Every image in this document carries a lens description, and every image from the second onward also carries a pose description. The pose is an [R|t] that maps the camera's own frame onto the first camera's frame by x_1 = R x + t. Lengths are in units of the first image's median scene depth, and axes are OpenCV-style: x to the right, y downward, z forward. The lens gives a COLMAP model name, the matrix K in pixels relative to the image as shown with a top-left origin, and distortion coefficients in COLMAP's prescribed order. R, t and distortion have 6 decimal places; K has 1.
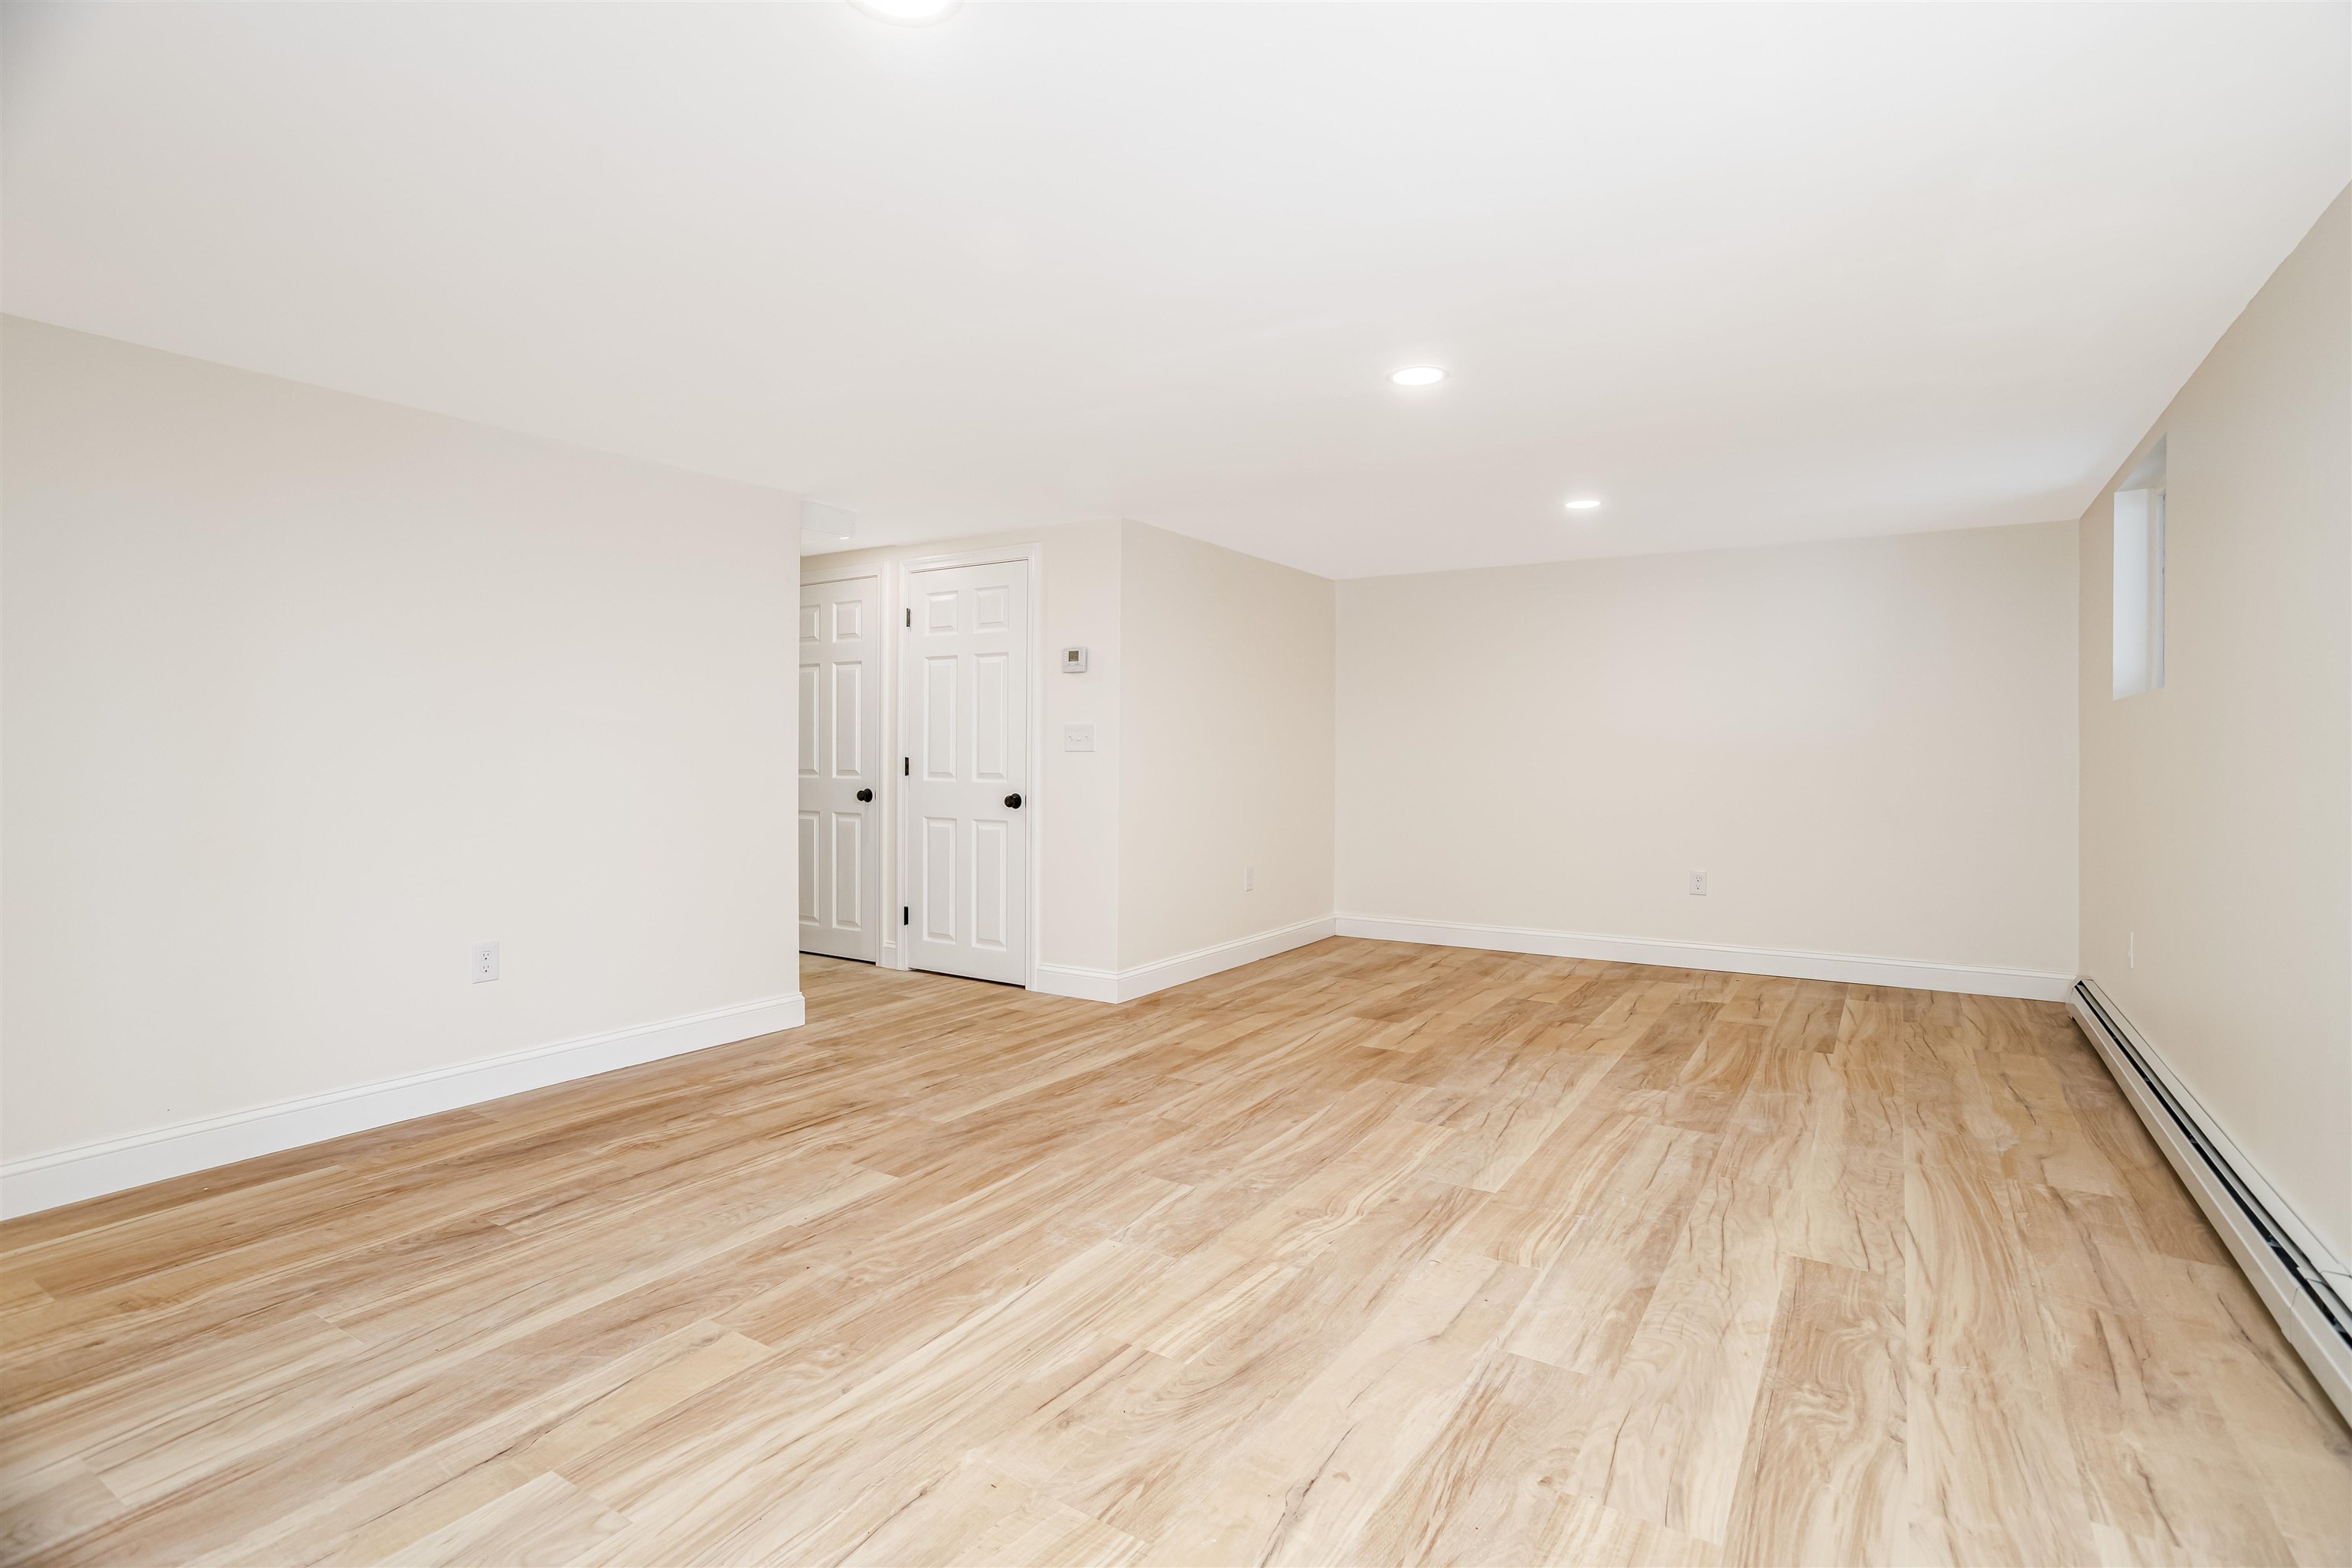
lens RADIAL K [[1139.3, 0, 1178.4], [0, 1139.3, 766.4], [0, 0, 1]] dist [-0.050596, 0.027938]
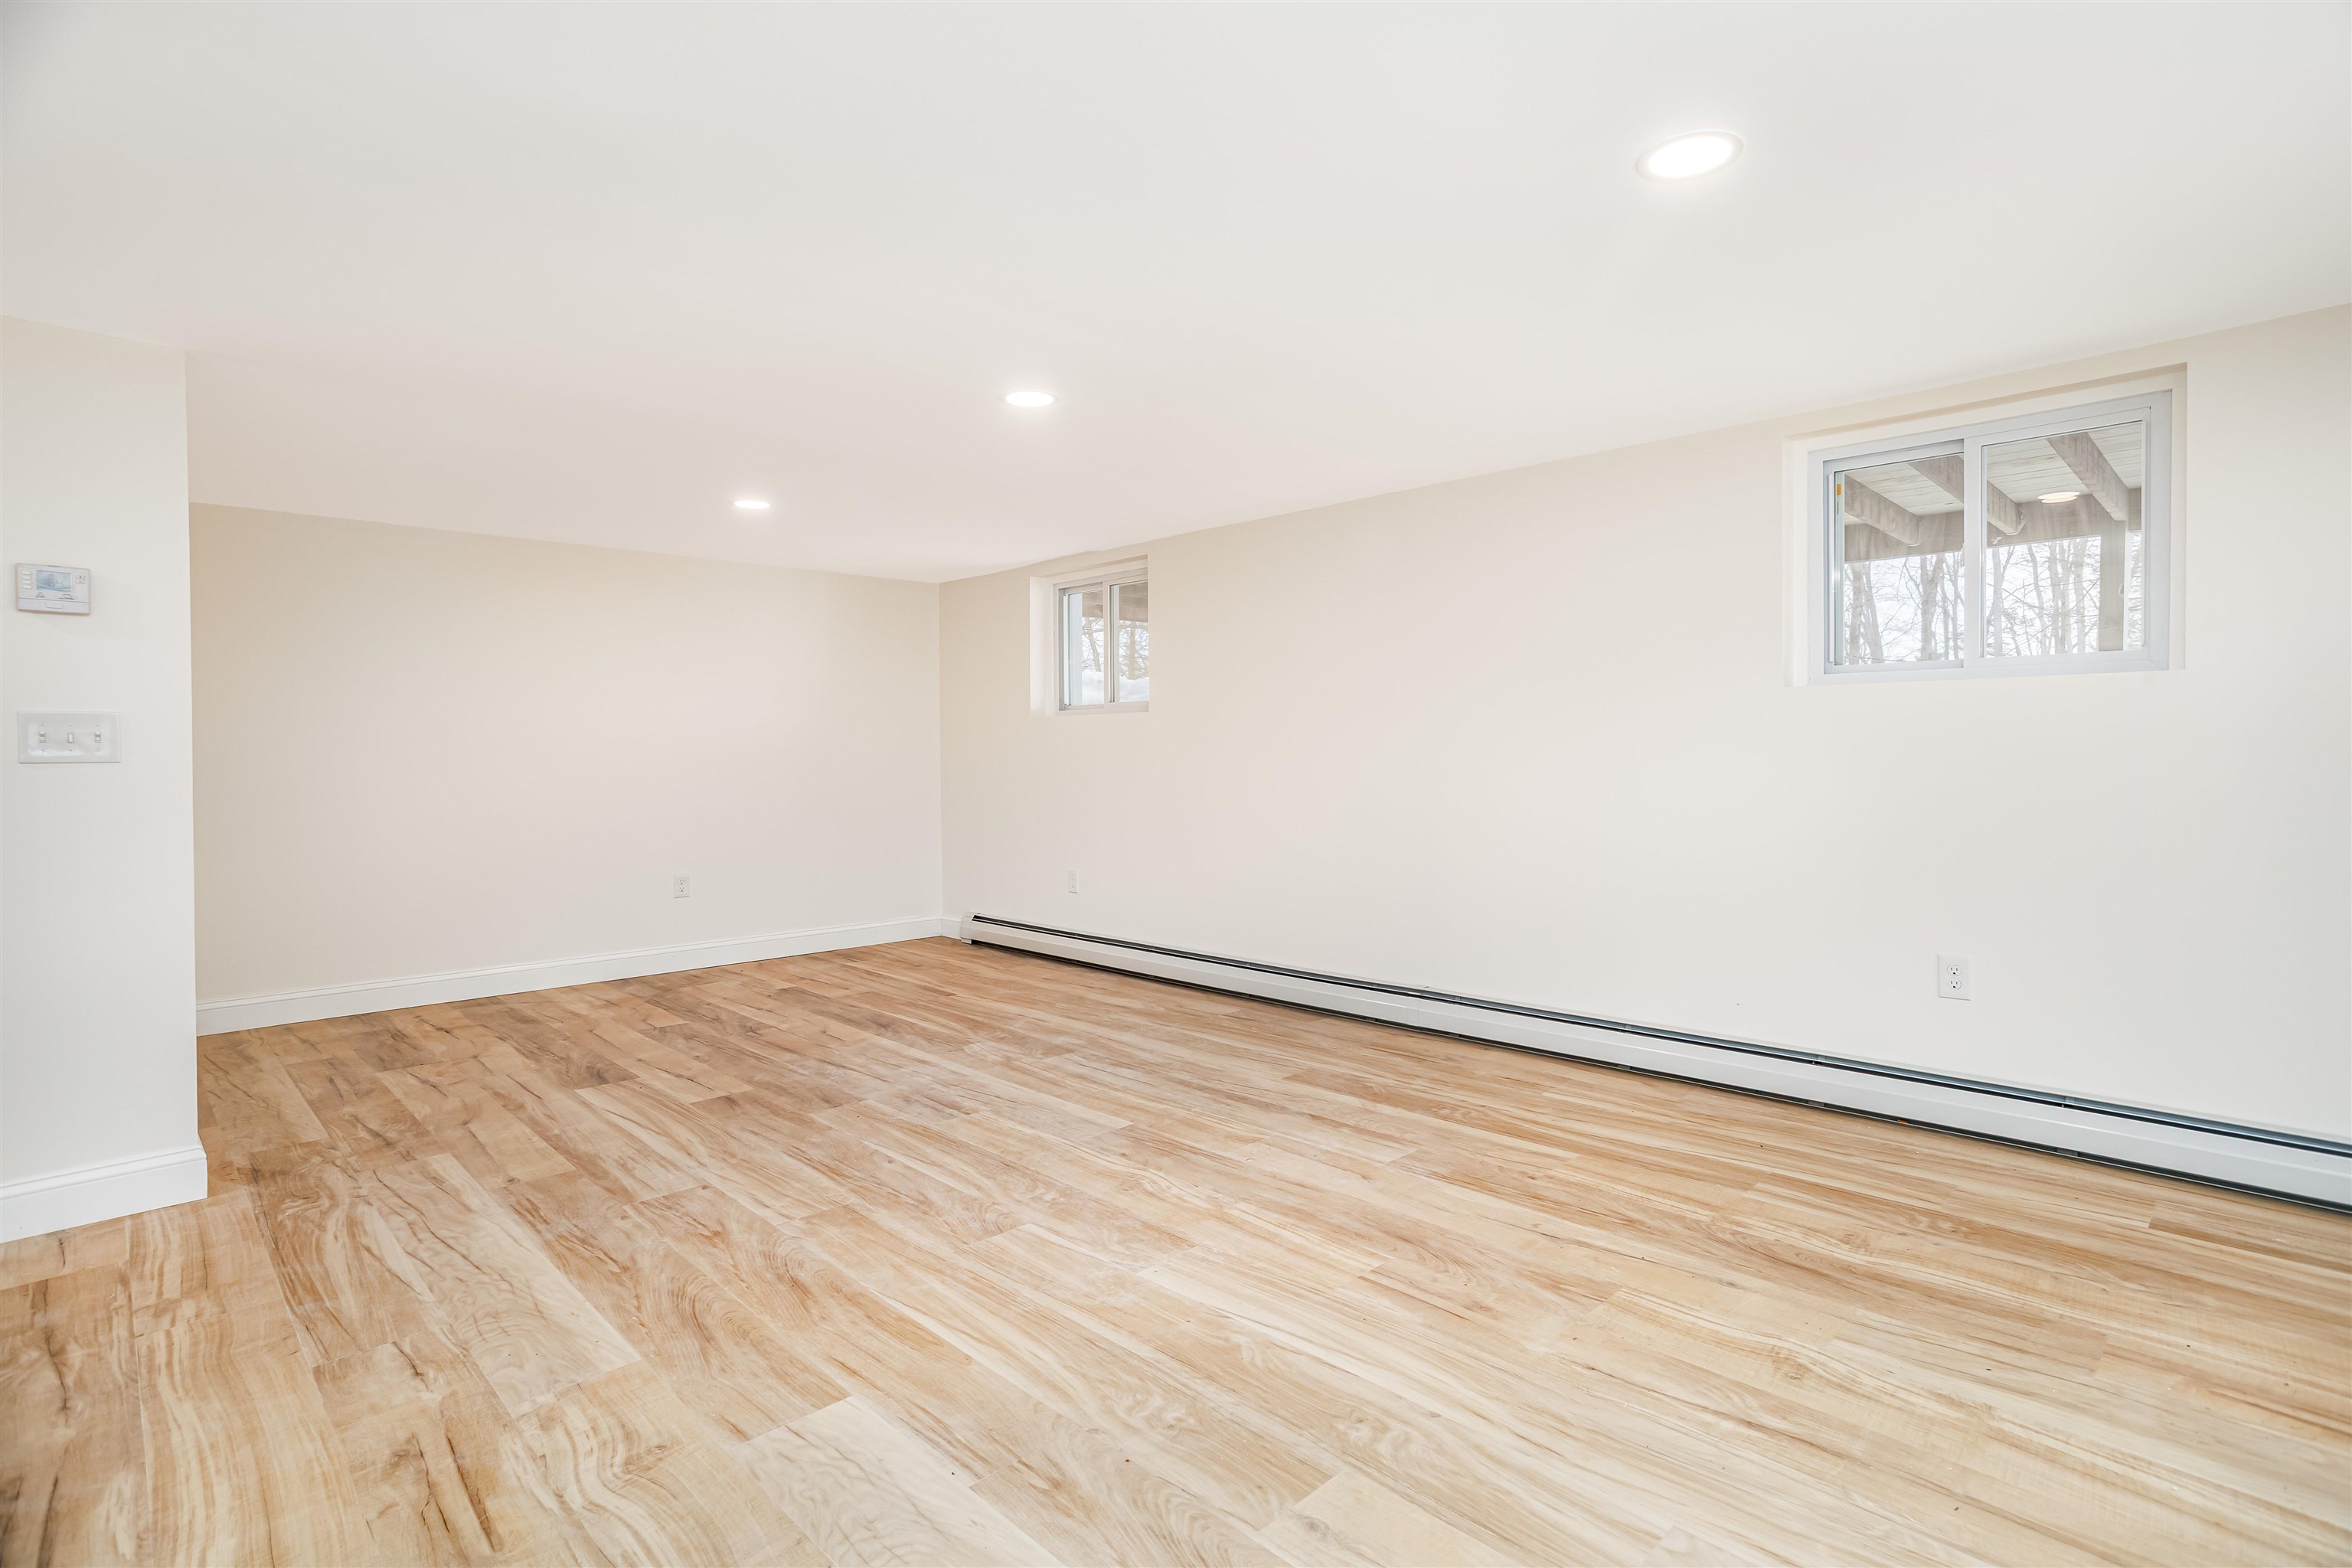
lens RADIAL K [[1139.3, 0, 1178.4], [0, 1139.3, 766.4], [0, 0, 1]] dist [-0.050596, 0.027938]
pose [[0.216408, -0.013714, 0.976207, -0.924764], [0.018047, 0.999787, 0.010045, -0.014731], [-0.976136, 0.015444, 0.216609, 0.715840]]
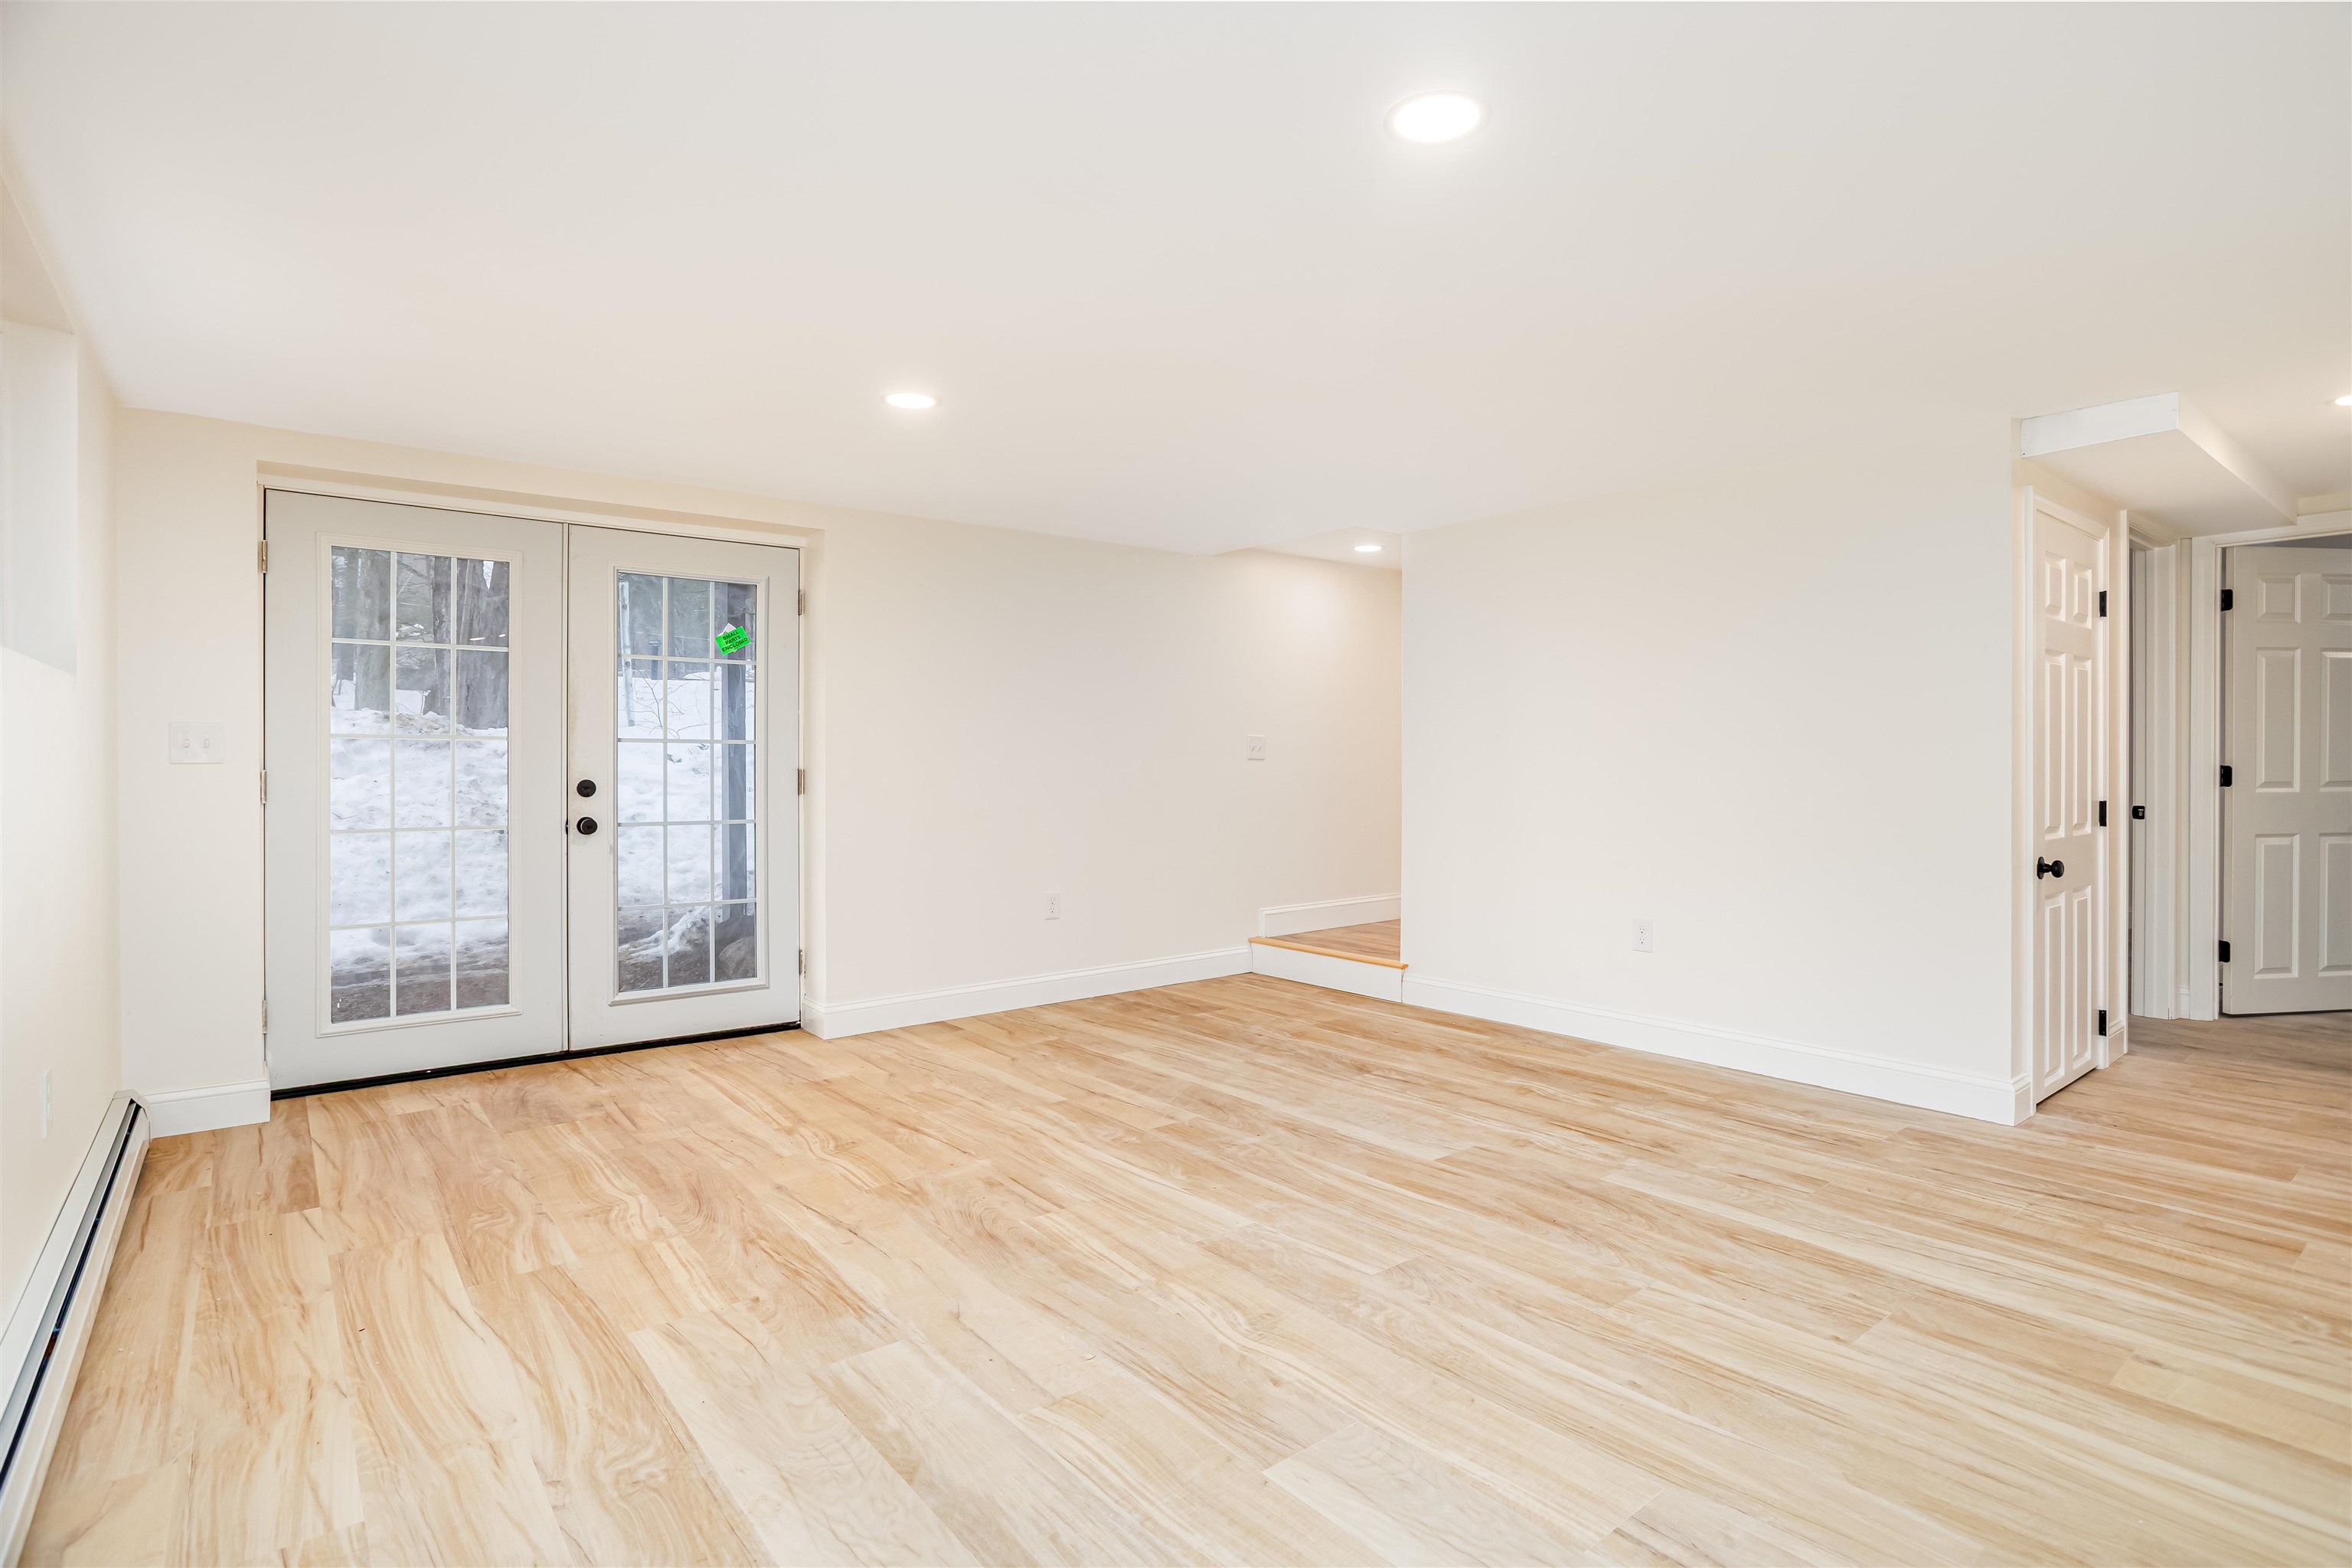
lens RADIAL K [[1142.1, 0, 1186.1], [0, 1142.1, 764.4], [0, 0, 1]] dist [-0.043789, 0.024194]
pose [[-0.305169, 0.002551, -0.952295, 0.925147], [-0.007513, 0.999959, 0.005087, -0.017063], [0.952269, 0.008707, -0.305137, 1.197759]]
